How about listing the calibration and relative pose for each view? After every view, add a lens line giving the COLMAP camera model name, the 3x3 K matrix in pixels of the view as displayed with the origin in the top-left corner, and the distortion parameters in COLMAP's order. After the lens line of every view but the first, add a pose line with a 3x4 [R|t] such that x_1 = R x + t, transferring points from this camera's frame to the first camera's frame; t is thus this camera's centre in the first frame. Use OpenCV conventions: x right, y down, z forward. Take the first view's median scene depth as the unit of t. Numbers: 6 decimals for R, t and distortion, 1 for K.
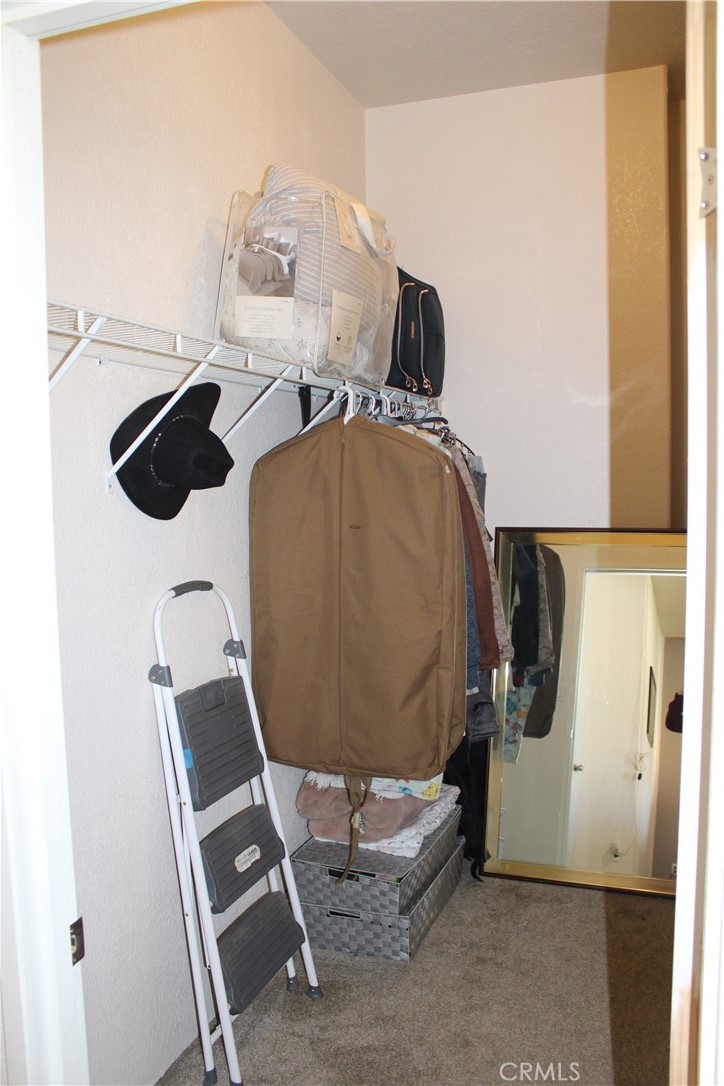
lens RADIAL K [[907.4, 0, 362.0], [0, 907.4, 543.0], [0, 0, 1]] dist [-0.162775, 0.156996]
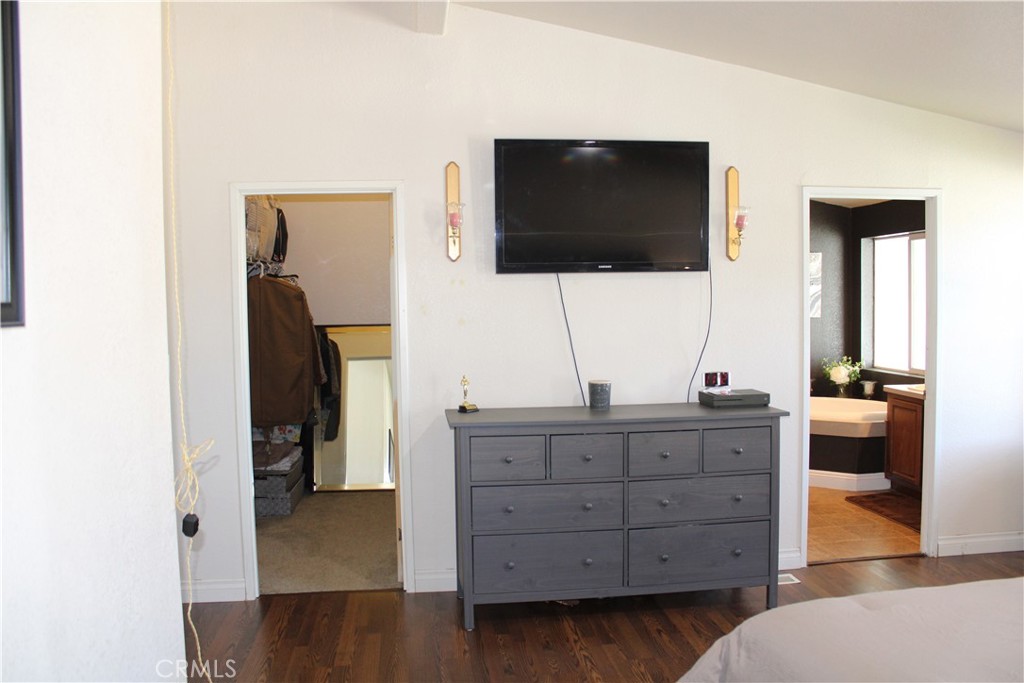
lens RADIAL K [[855.6, 0, 512.0], [0, 855.6, 341.5], [0, 0, 1]] dist [-0.162775, 0.156996]
pose [[0.896083, -0.022375, 0.443322, -0.366381], [0.036789, 0.999036, -0.023937, 0.100022], [-0.442359, 0.037759, 0.896043, -1.140573]]
